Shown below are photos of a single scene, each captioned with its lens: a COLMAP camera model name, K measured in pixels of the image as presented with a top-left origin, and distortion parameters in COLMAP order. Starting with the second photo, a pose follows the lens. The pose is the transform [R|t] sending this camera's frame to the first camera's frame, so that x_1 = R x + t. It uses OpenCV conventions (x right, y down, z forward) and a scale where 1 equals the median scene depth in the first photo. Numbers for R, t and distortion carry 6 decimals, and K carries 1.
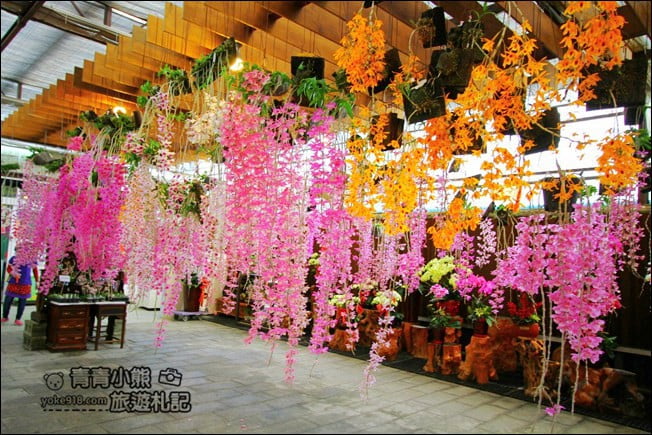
lens RADIAL K [[489.4, 0, 326.0], [0, 489.4, 217.5], [0, 0, 1]] dist [-0.007950, -0.002947]
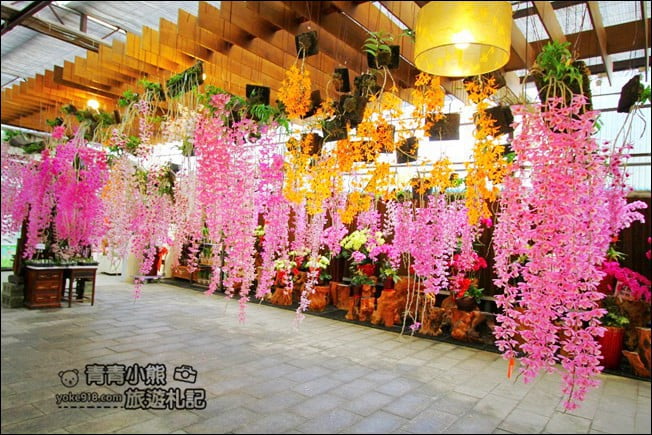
lens RADIAL K [[489.4, 0, 326.0], [0, 489.4, 217.5], [0, 0, 1]] dist [-0.007950, -0.002947]
pose [[0.992737, 0.009038, 0.119966, -0.005635], [-0.015533, 0.998457, 0.053314, -0.017727], [-0.119299, -0.054790, 0.991345, -0.263383]]
